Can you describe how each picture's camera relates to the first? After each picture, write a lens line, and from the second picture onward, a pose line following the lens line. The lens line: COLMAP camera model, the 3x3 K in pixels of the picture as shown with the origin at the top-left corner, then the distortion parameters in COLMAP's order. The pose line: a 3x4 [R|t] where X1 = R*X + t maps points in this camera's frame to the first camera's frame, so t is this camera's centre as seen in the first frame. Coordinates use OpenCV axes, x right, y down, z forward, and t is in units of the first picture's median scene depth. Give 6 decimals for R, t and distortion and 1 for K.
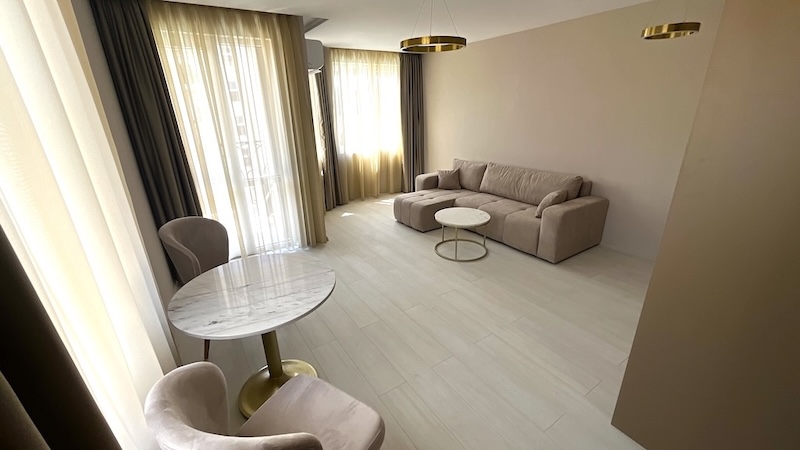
lens RADIAL K [[329.9, 0, 395.8], [0, 329.9, 219.4], [0, 0, 1]] dist [-0.001573, 0.000254]
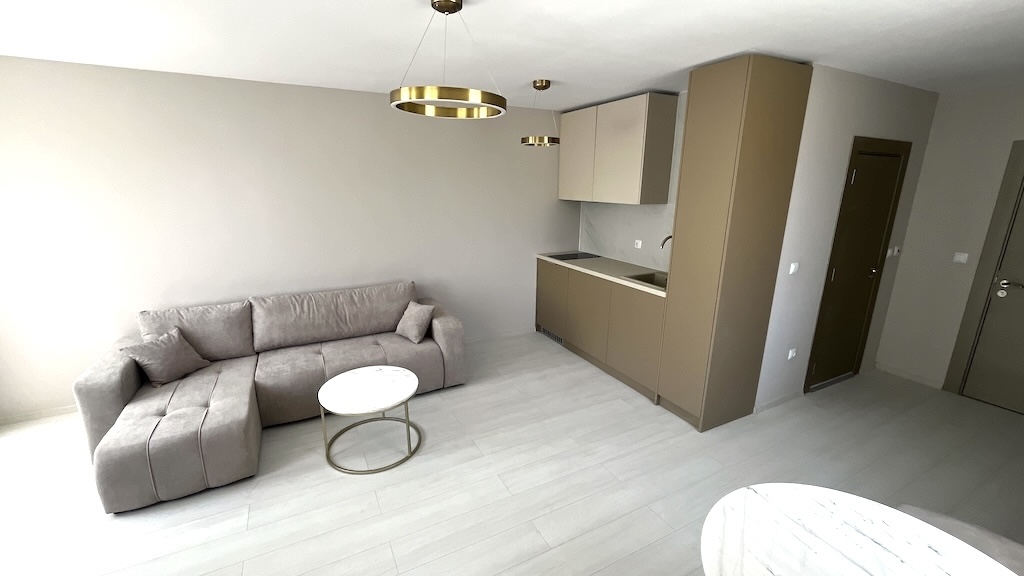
lens RADIAL K [[422.2, 0, 510.6], [0, 422.2, 289.6], [0, 0, 1]] dist [-0.001573, 0.000254]
pose [[0.101449, -0.236210, 0.966392, -0.379069], [0.307510, 0.931278, 0.195346, -0.201664], [-0.946122, 0.277357, 0.167114, 0.494583]]
